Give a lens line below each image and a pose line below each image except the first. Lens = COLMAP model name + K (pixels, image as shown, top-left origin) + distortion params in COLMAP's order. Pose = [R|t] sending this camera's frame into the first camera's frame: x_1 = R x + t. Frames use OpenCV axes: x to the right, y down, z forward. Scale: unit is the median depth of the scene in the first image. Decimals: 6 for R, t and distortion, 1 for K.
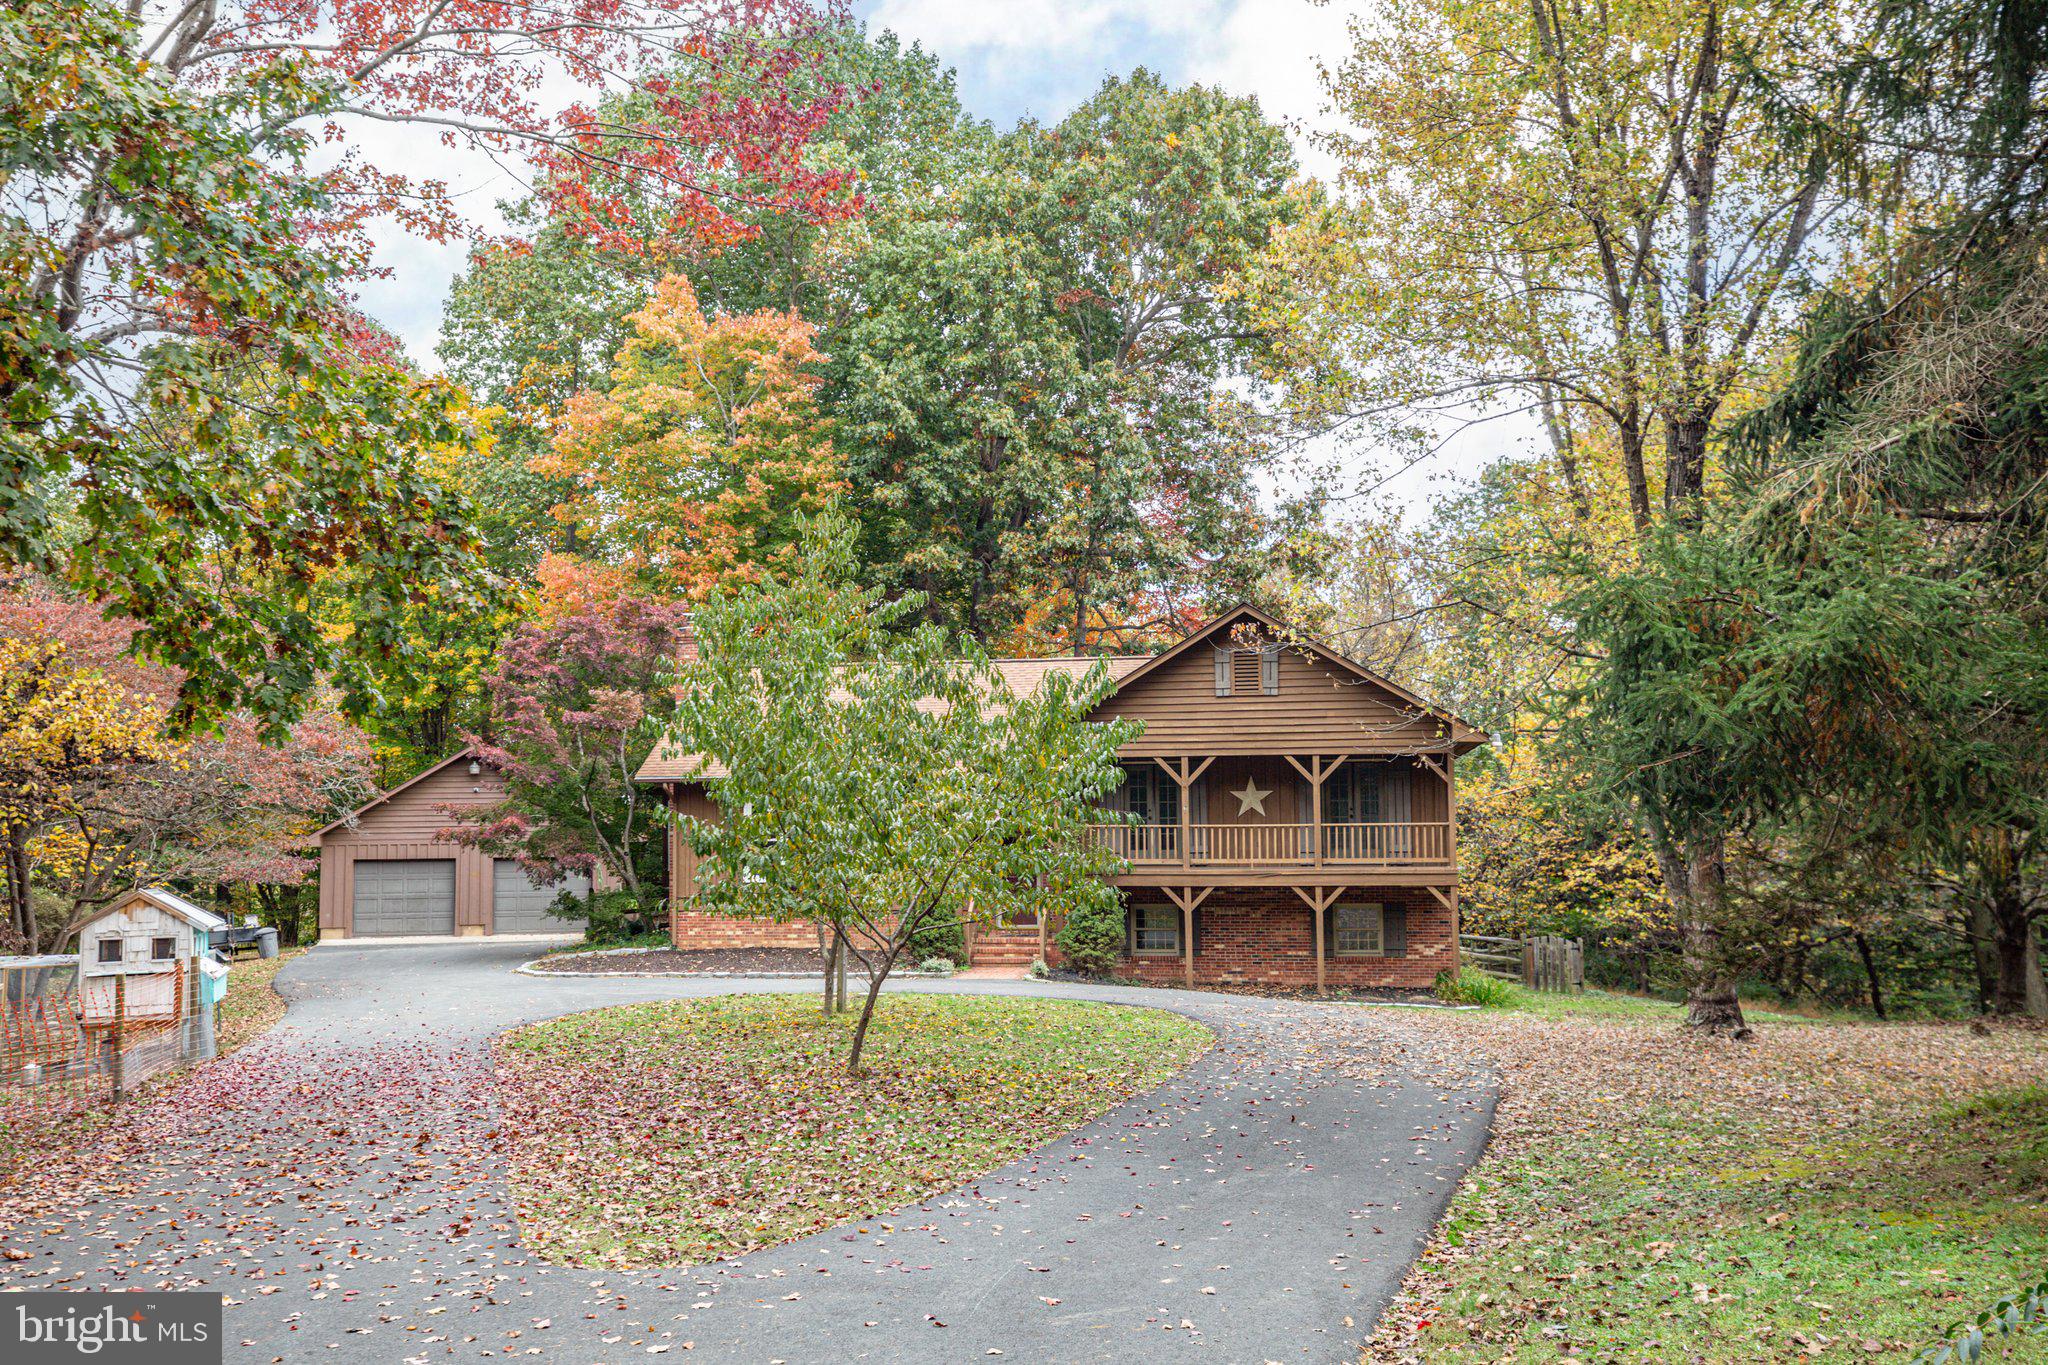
lens RADIAL K [[1986.0, 0, 1028.5], [0, 1986.0, 683.7], [0, 0, 1]] dist [0.053127, 0.010090]
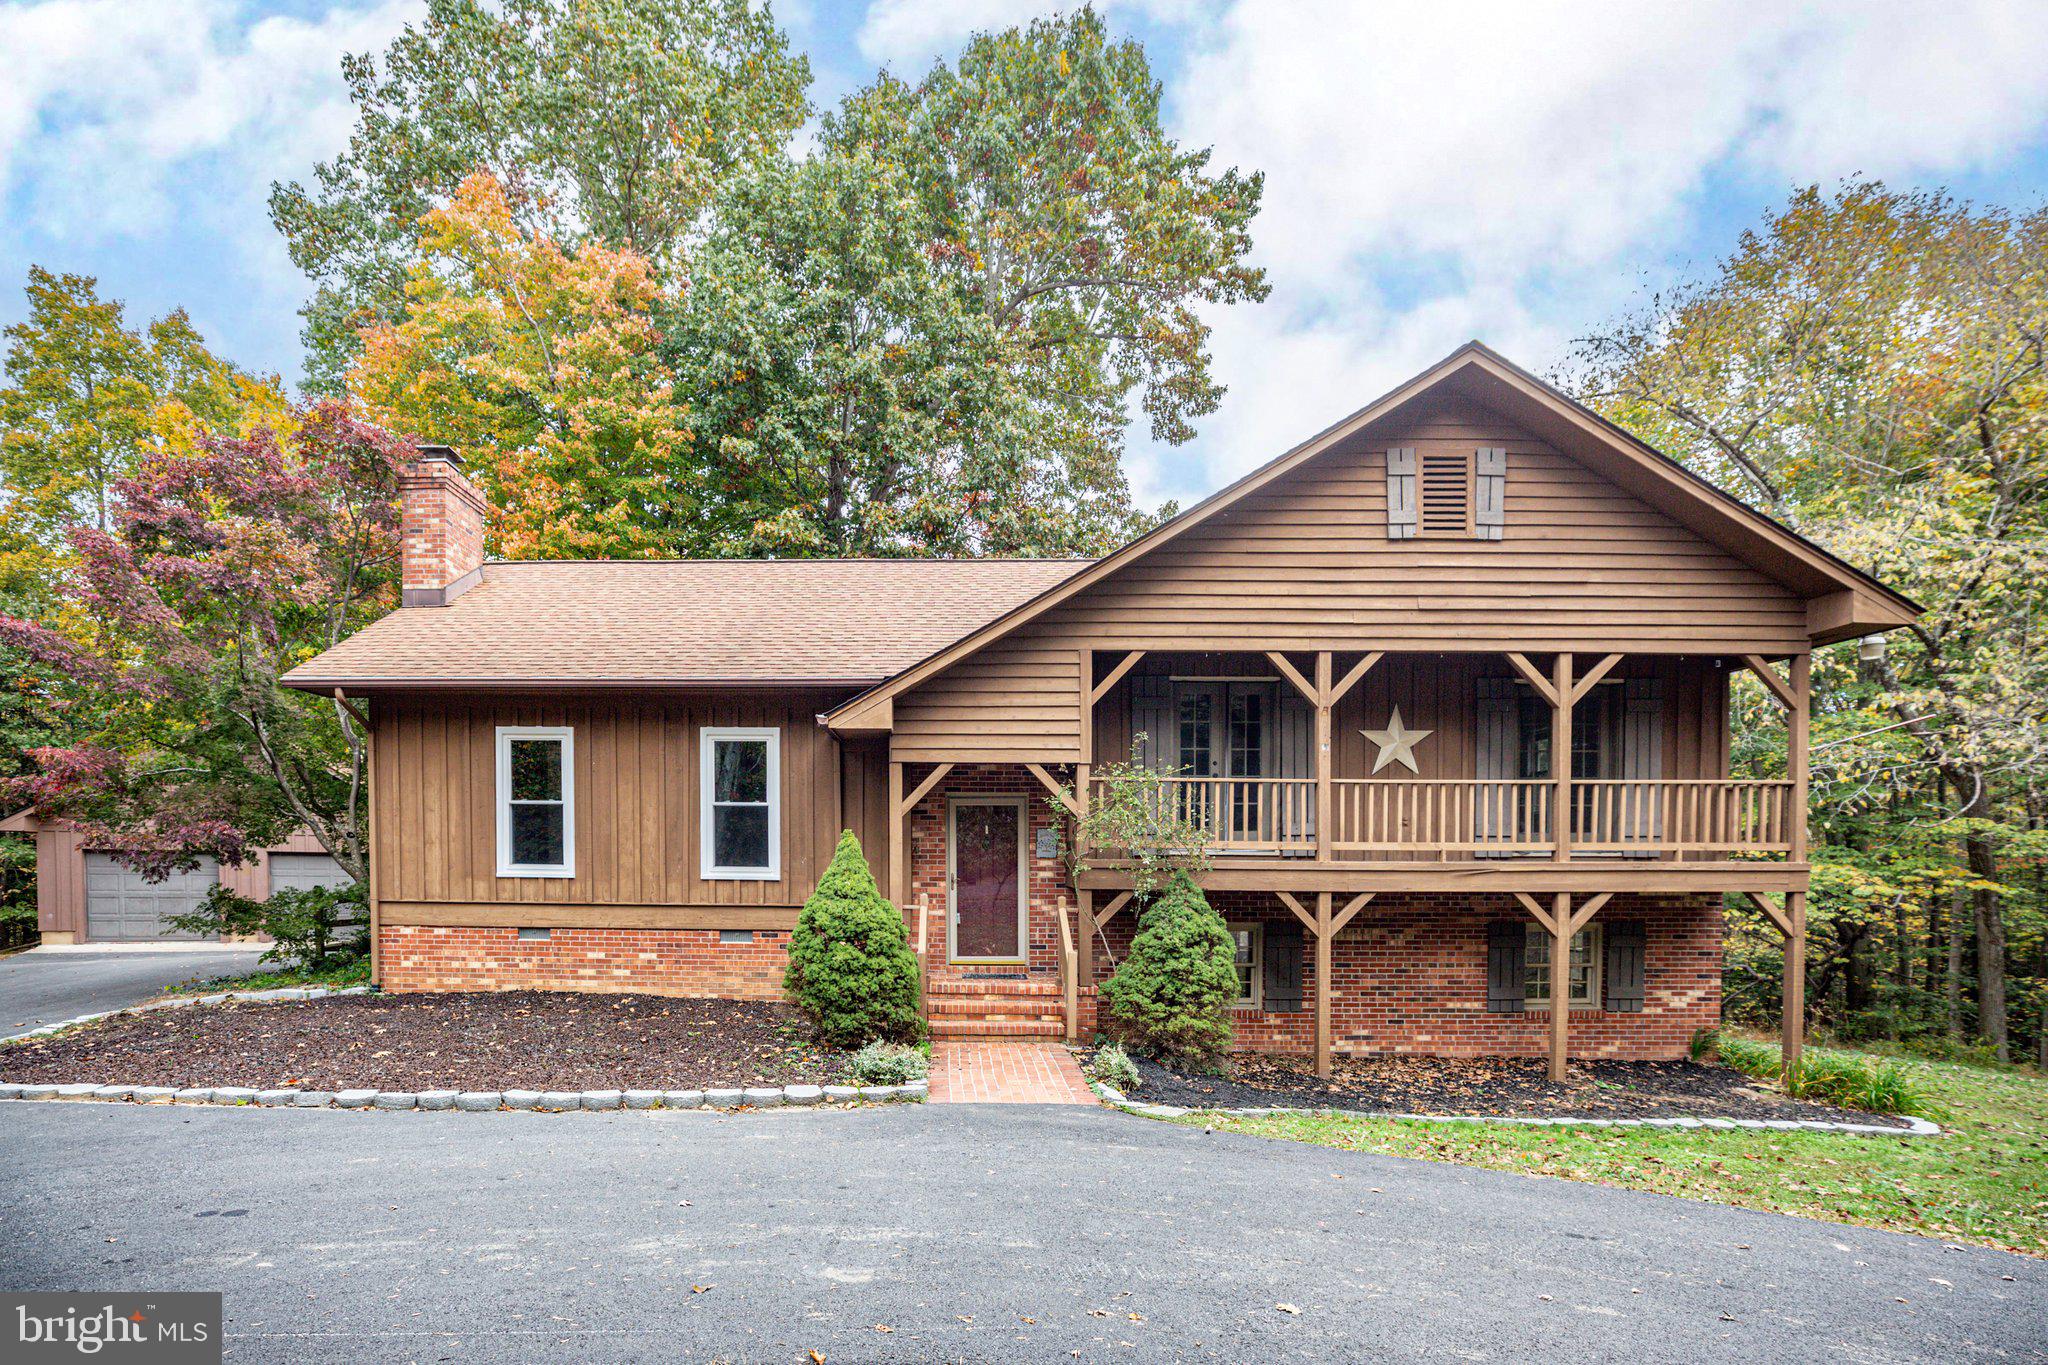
lens RADIAL K [[994.2, 0, 916.9], [0, 994.2, 889.8], [0, 0, 1]] dist [-0.014185, -0.000320]
pose [[0.991146, 0.009879, 0.132410, -0.064255], [-0.022714, 0.995144, 0.095776, 0.075727], [-0.130821, -0.097935, 0.986557, 0.724697]]
